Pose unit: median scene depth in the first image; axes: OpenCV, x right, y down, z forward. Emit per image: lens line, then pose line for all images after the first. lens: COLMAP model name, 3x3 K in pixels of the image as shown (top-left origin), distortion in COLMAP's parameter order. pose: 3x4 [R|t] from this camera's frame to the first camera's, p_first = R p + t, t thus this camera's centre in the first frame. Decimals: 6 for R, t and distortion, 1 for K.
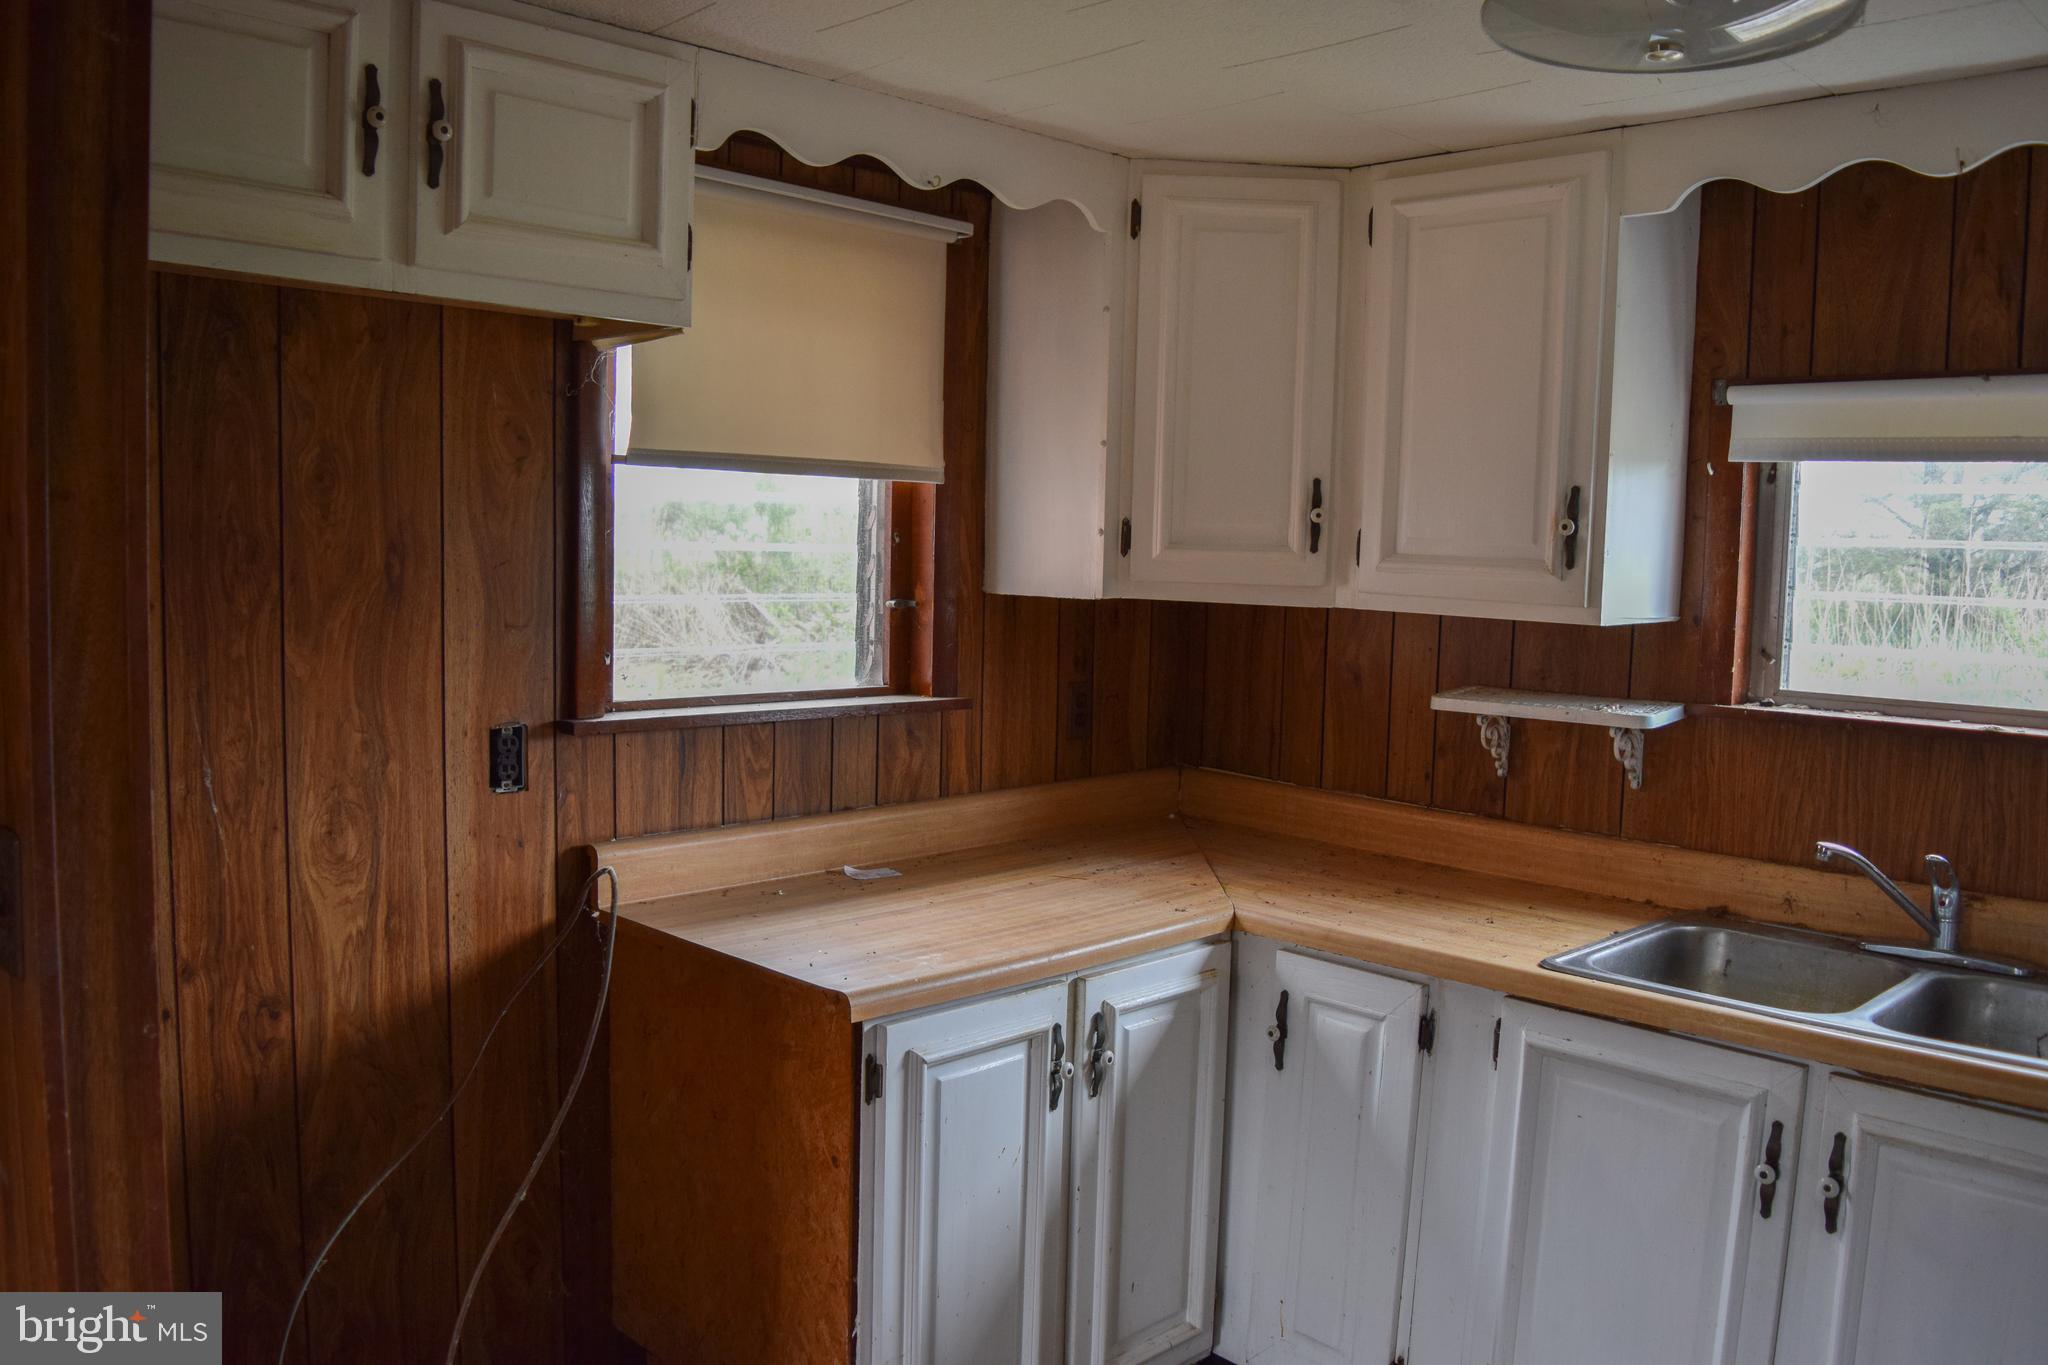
lens RADIAL K [[1617.2, 0, 1018.7], [0, 1617.2, 699.3], [0, 0, 1]] dist [-0.090841, 0.020195]
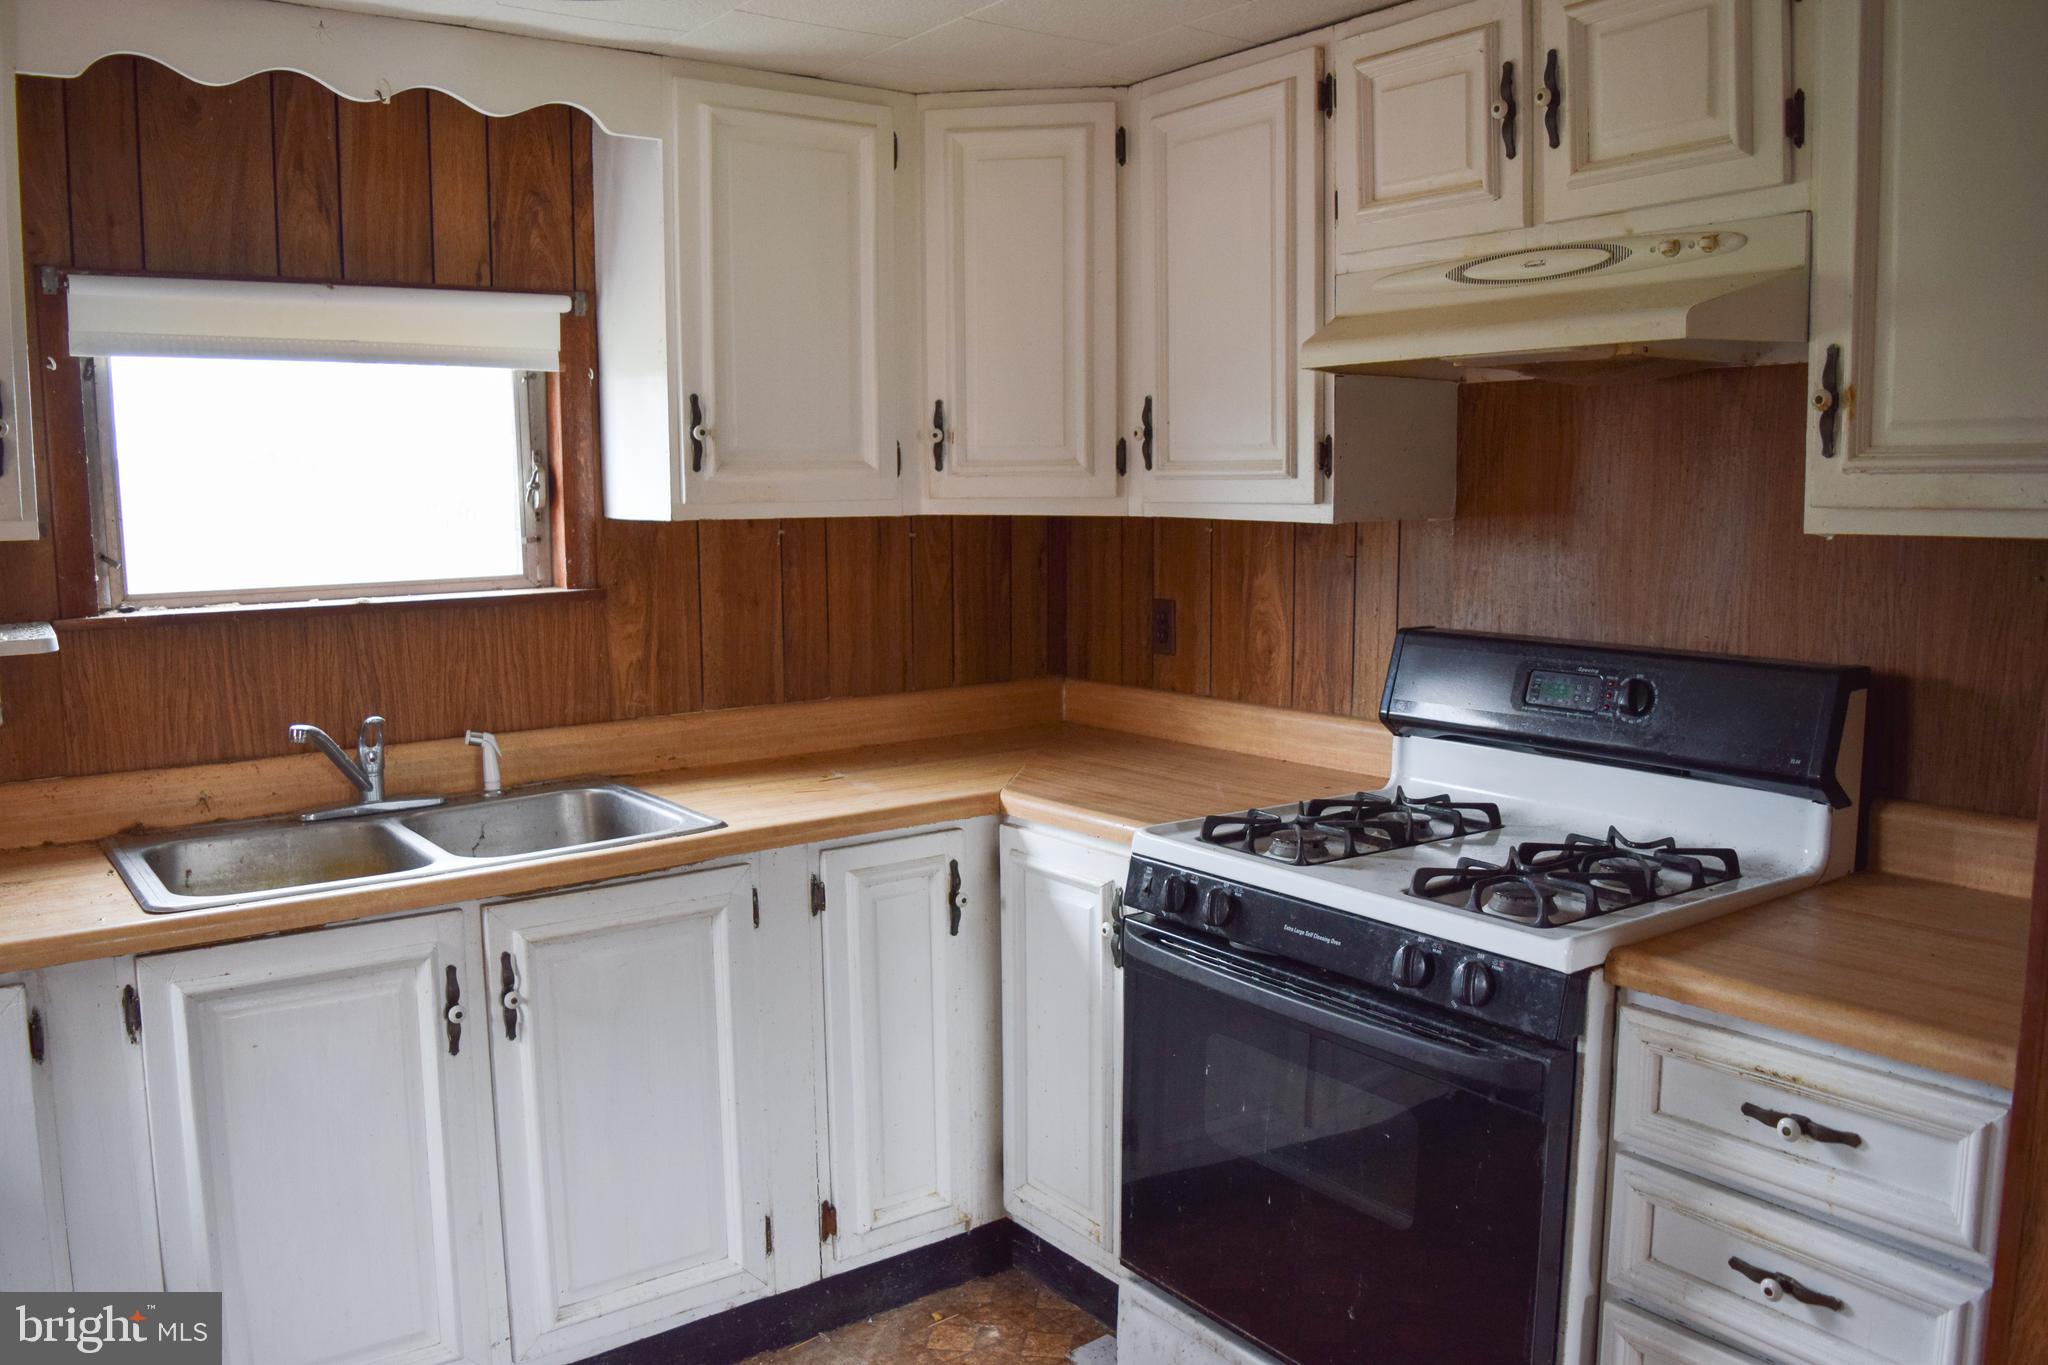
lens RADIAL K [[1617.2, 0, 1018.7], [0, 1617.2, 699.3], [0, 0, 1]] dist [-0.090841, 0.020195]
pose [[0.148149, -0.163970, 0.975277, -0.403858], [0.103138, 0.983344, 0.149659, -0.031928], [-0.983572, 0.078416, 0.162593, 0.324899]]
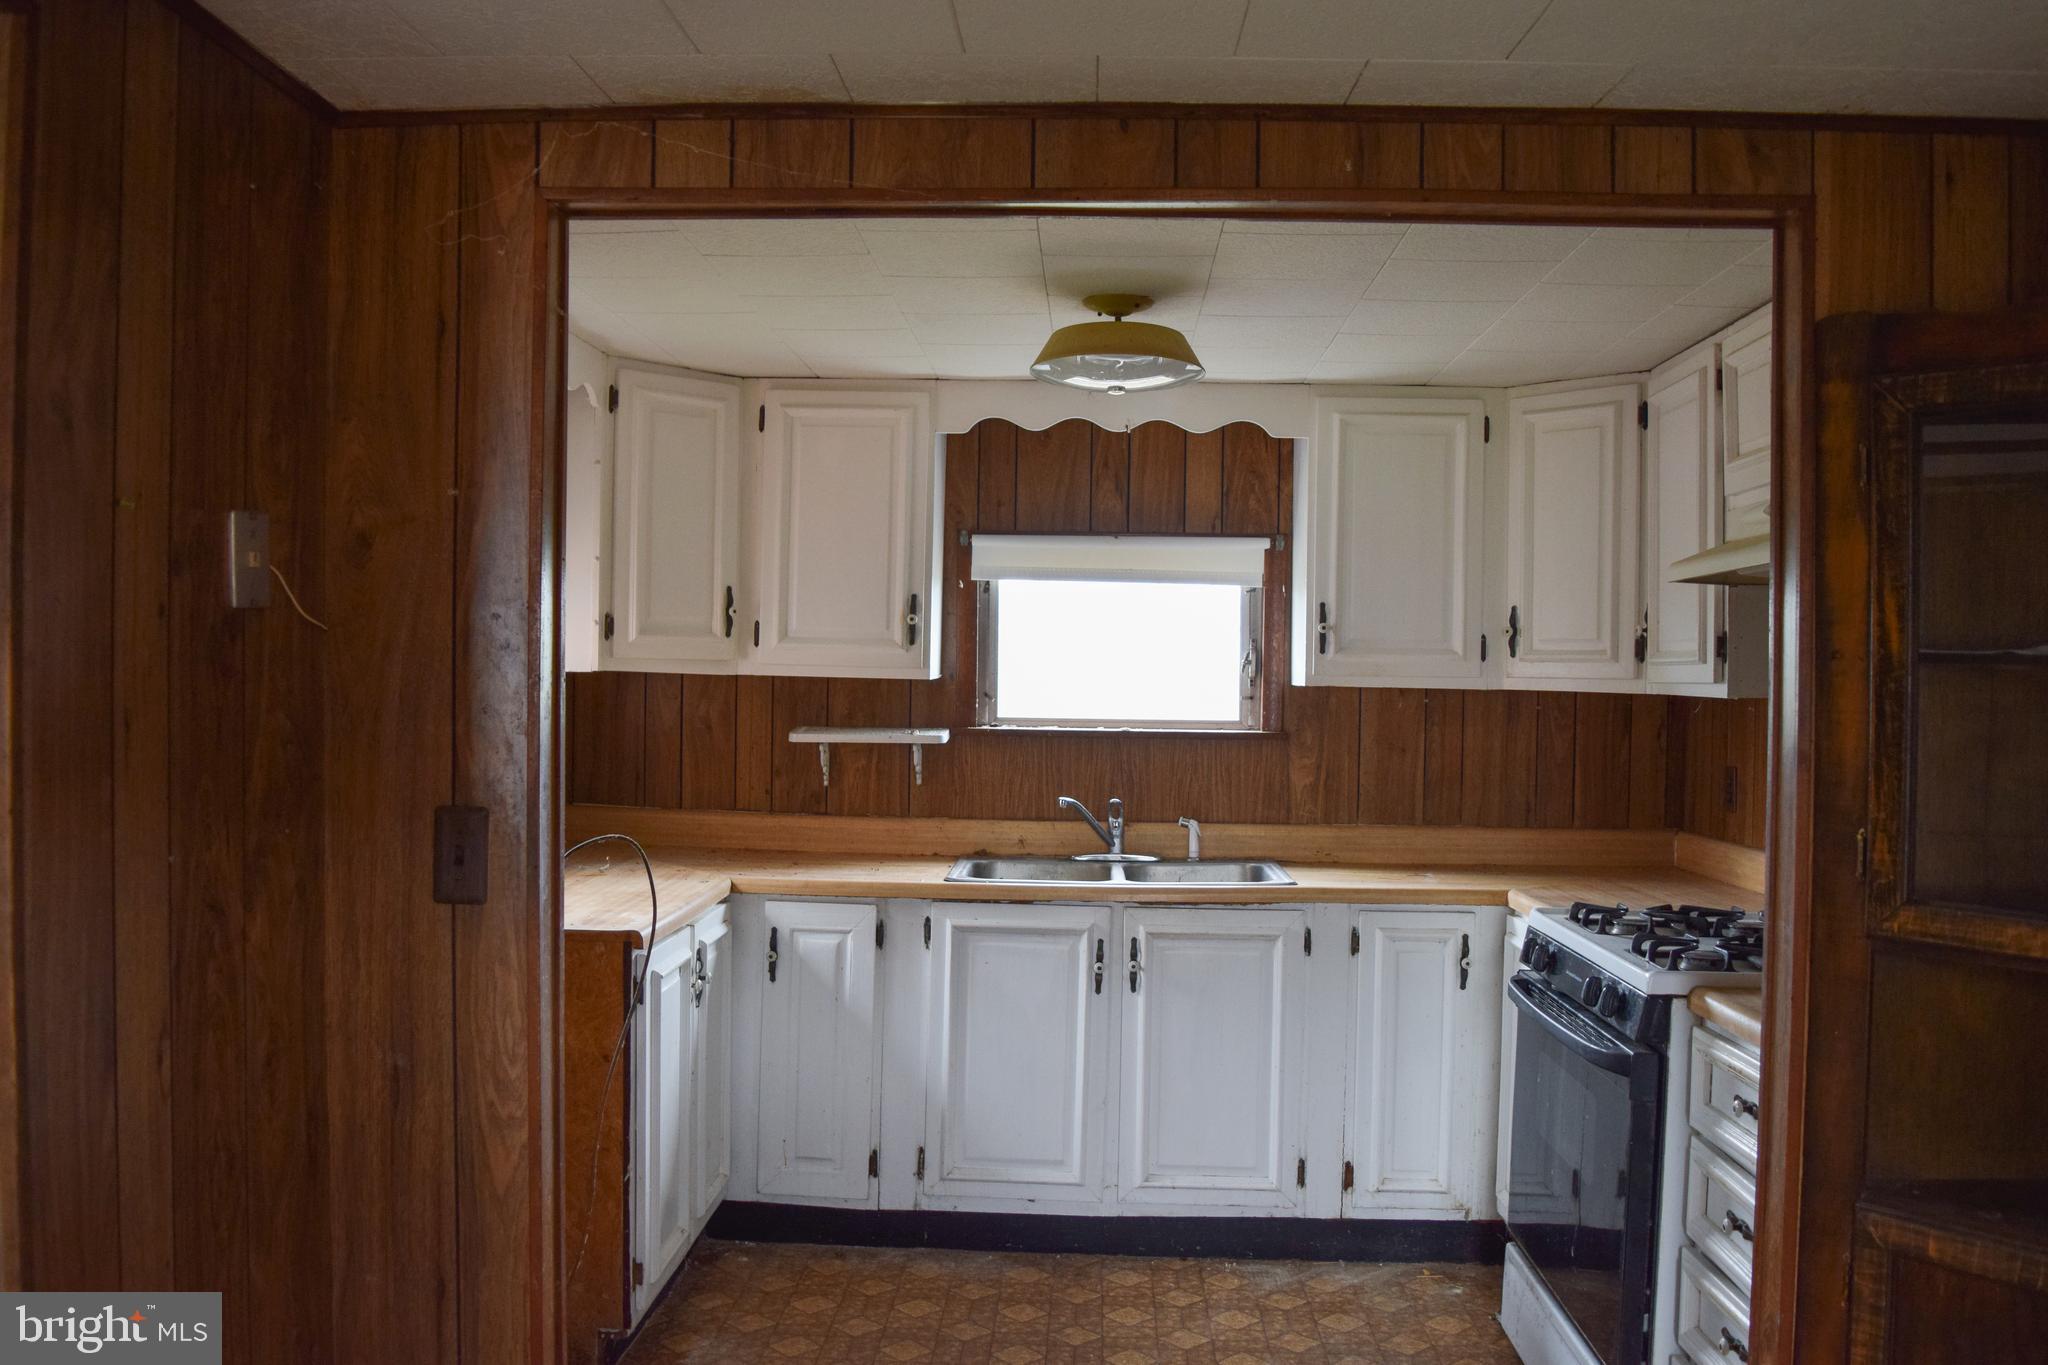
lens RADIAL K [[1617.2, 0, 1018.7], [0, 1617.2, 699.3], [0, 0, 1]] dist [-0.090841, 0.020195]
pose [[0.734283, -0.026630, 0.678321, -0.675176], [0.067972, 0.997093, -0.034435, 0.036631], [-0.675432, 0.071392, 0.733959, -0.266771]]
